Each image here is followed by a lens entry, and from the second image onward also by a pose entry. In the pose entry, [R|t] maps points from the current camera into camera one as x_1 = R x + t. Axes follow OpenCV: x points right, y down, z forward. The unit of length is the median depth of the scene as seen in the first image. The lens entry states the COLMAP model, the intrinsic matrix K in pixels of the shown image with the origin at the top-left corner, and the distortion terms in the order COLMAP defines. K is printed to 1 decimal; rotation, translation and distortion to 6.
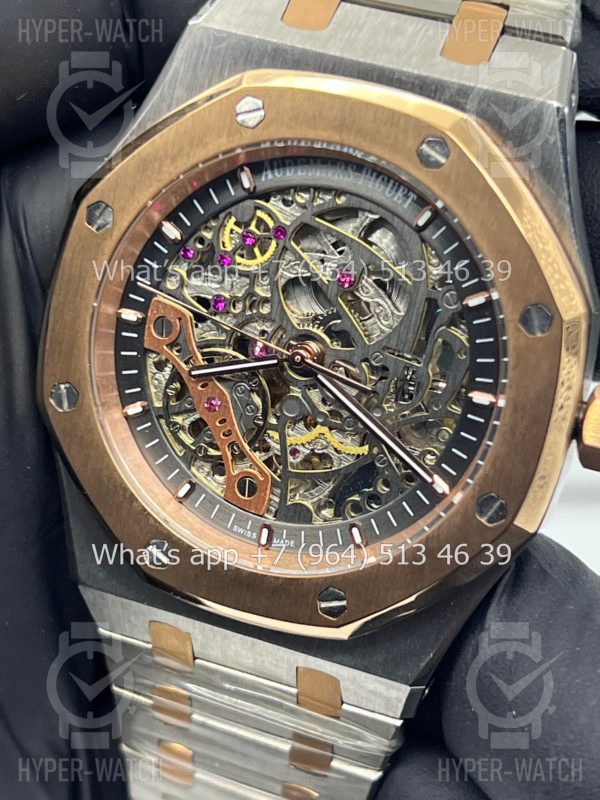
lens RADIAL K [[1882.4, 0, 298.7], [0, 1882.4, 403.0], [0, 0, 1]] dist [0.220246, 0.000000]
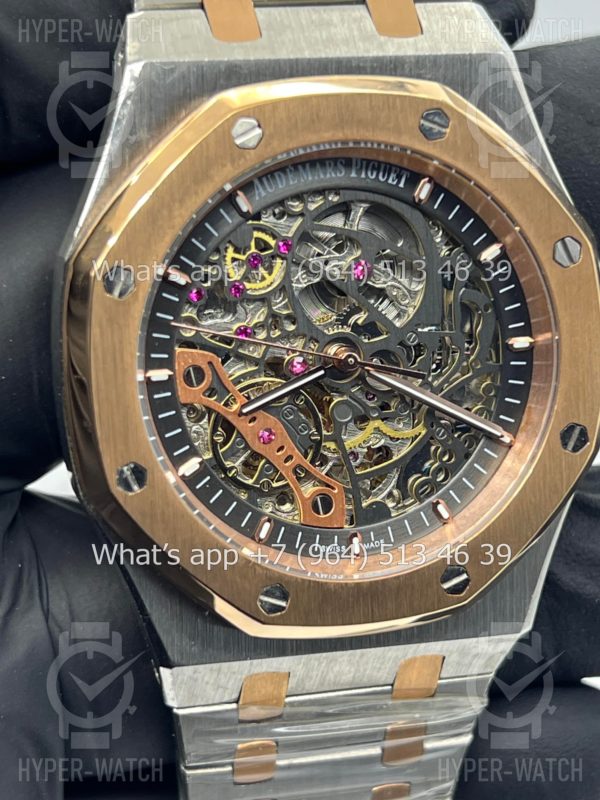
lens RADIAL K [[1882.4, 0, 291.2], [0, 1882.4, 400.4], [0, 0, 1]] dist [0.220246, 0.000000]
pose [[0.831718, -0.306765, 0.462754, -0.483061], [0.307775, 0.948453, 0.075570, -0.086952], [-0.462083, 0.079572, 0.883260, 0.137263]]
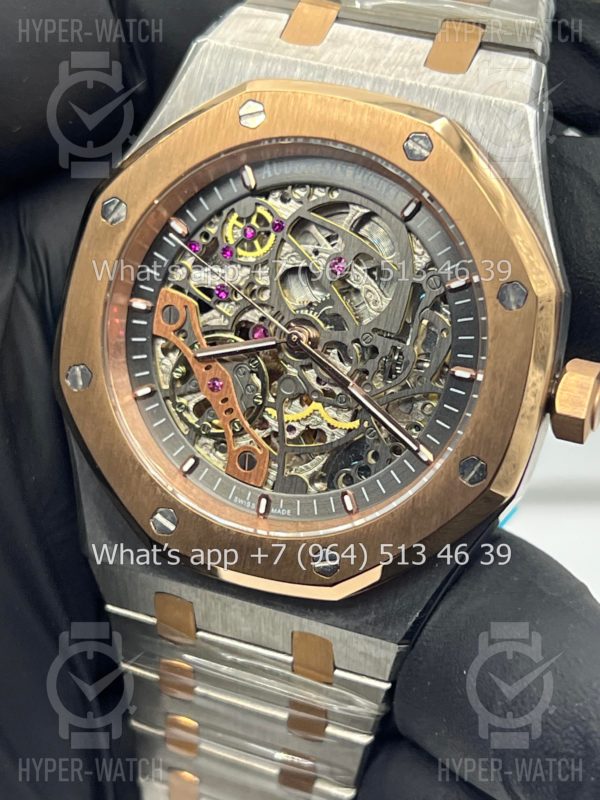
lens RADIAL K [[1882.4, 0, 304.3], [0, 1882.4, 404.0], [0, 0, 1]] dist [0.220246, 0.000000]
pose [[0.999961, 0.002855, 0.008391, -0.003776], [-0.002079, 0.995845, -0.091041, 0.111384], [-0.008616, 0.091020, 0.995812, -0.080513]]
